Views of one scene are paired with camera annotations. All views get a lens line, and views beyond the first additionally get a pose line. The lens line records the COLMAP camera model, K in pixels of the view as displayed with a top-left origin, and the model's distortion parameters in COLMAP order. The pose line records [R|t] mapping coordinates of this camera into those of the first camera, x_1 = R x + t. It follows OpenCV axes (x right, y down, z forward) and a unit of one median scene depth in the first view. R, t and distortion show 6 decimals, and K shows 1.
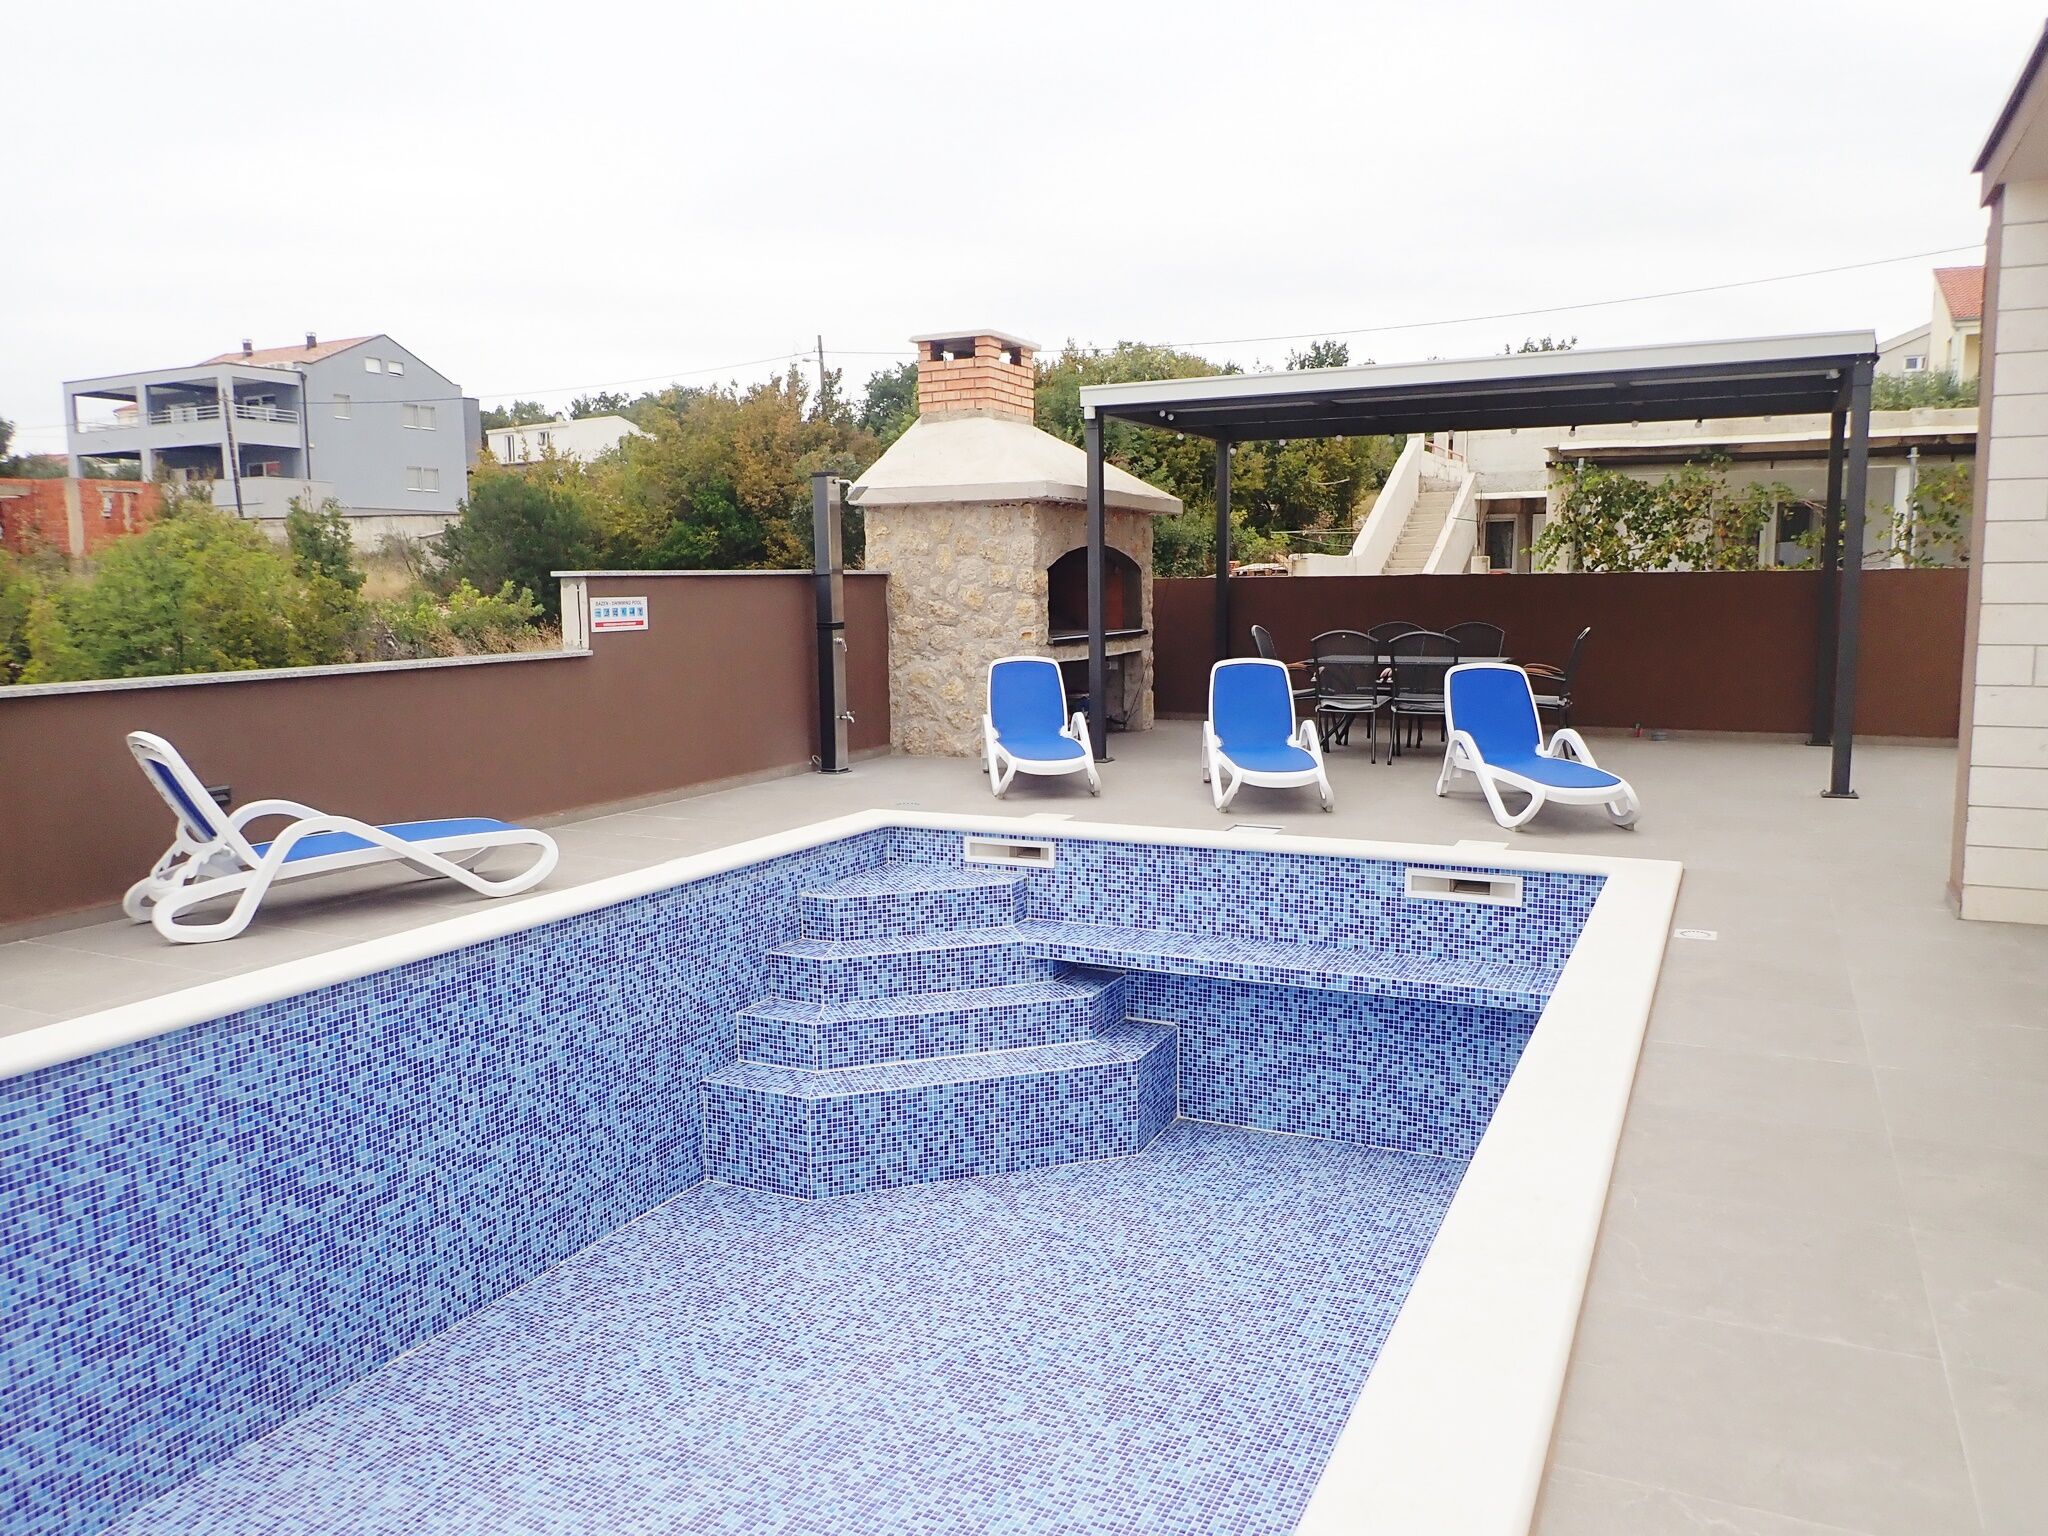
lens RADIAL K [[1495.4, 0, 1014.6], [0, 1495.4, 767.3], [0, 0, 1]] dist [-0.003277, -0.004011]
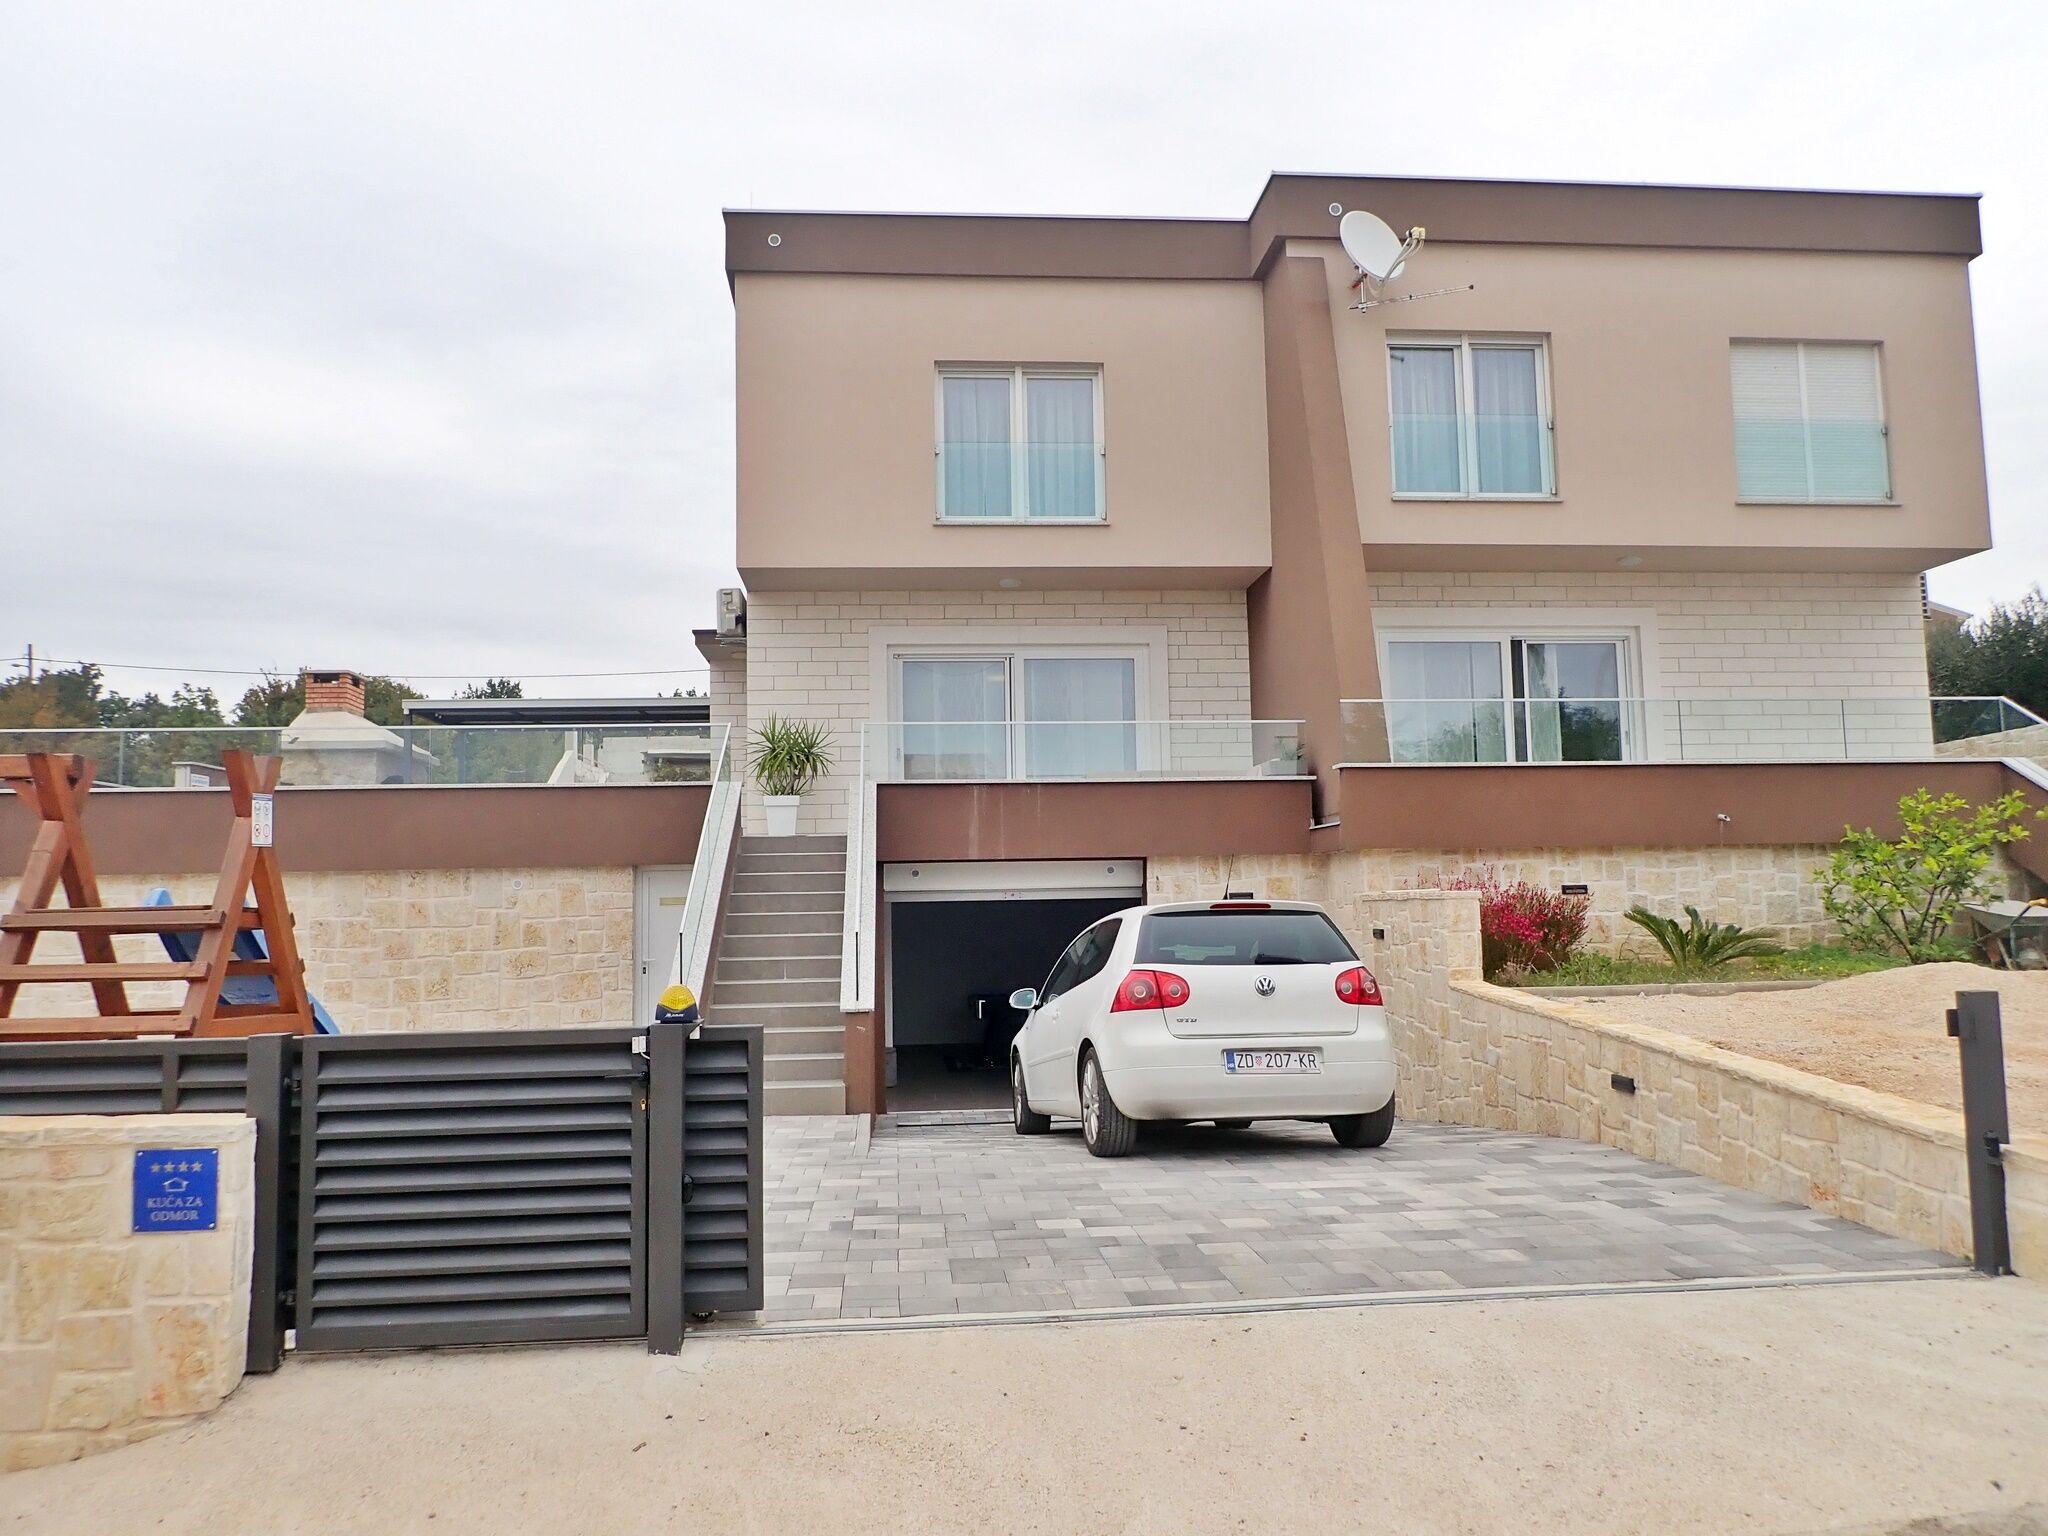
lens RADIAL K [[1575.1, 0, 1024.0], [0, 1575.1, 768.0], [0, 0, 1]] dist [-0.001750, -0.000446]
pose [[0.864090, 0.043080, 0.501490, -0.386642], [0.068877, 0.976838, -0.202592, 0.449125], [-0.498602, 0.209599, 0.841109, -1.653586]]
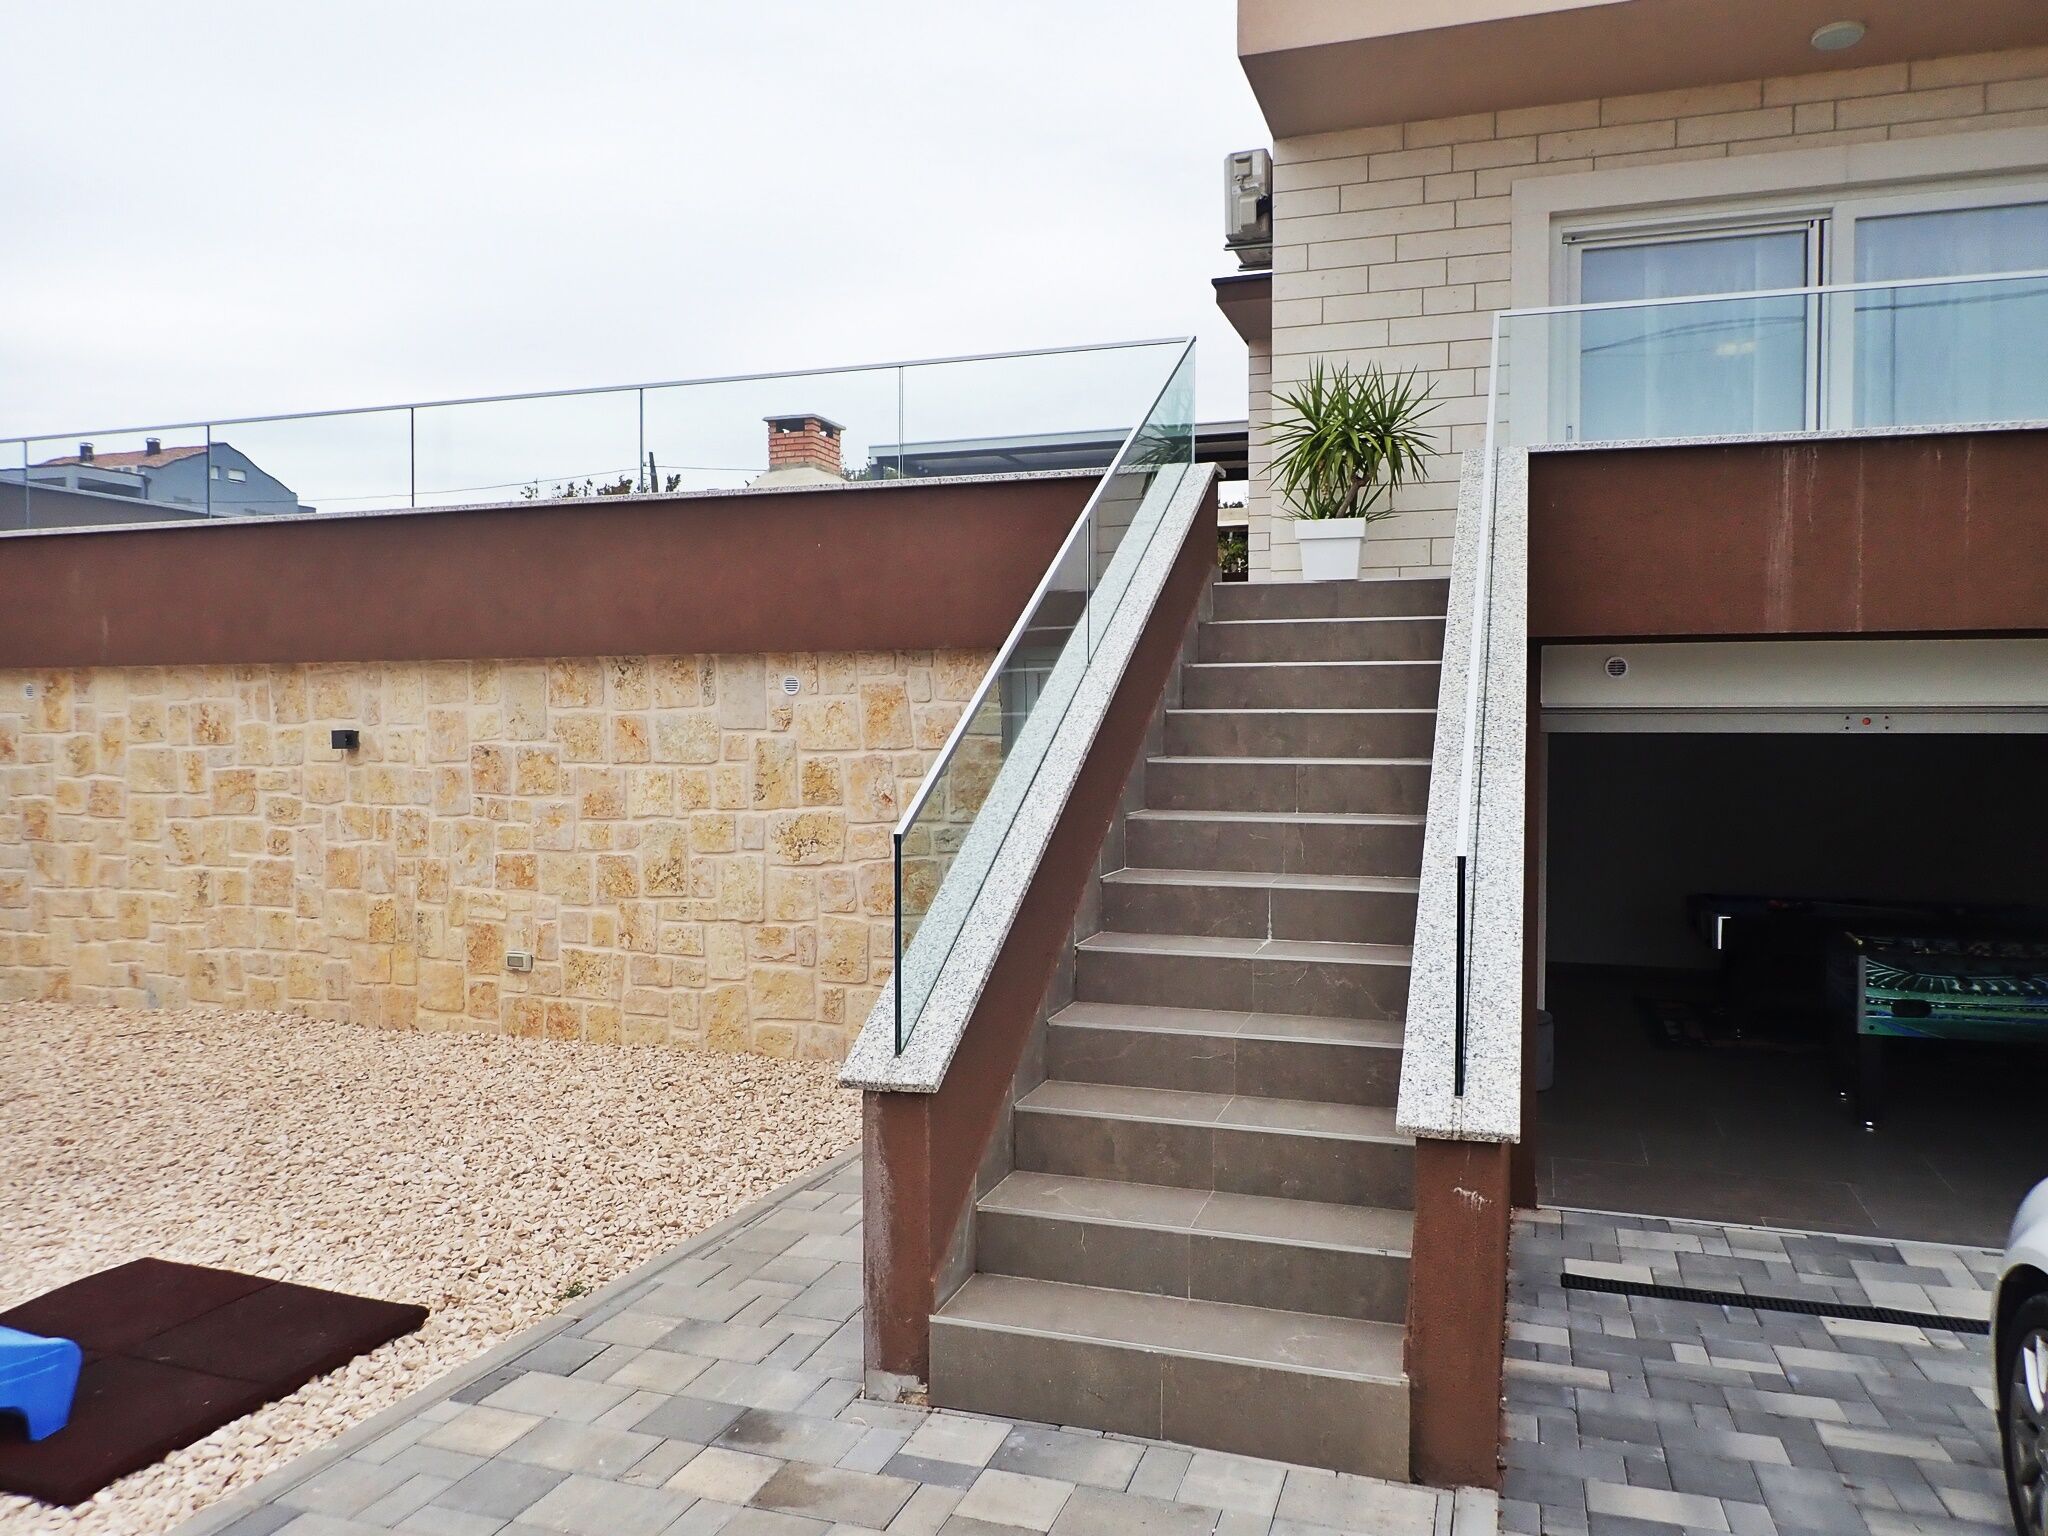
lens RADIAL K [[1524.3, 0, 995.5], [0, 1524.3, 770.6], [0, 0, 1]] dist [-0.009124, -0.006583]
pose [[0.993800, 0.009299, 0.110793, -0.000284], [0.000997, 0.995711, -0.092513, 0.321885], [-0.111178, 0.092050, 0.989528, -0.813533]]
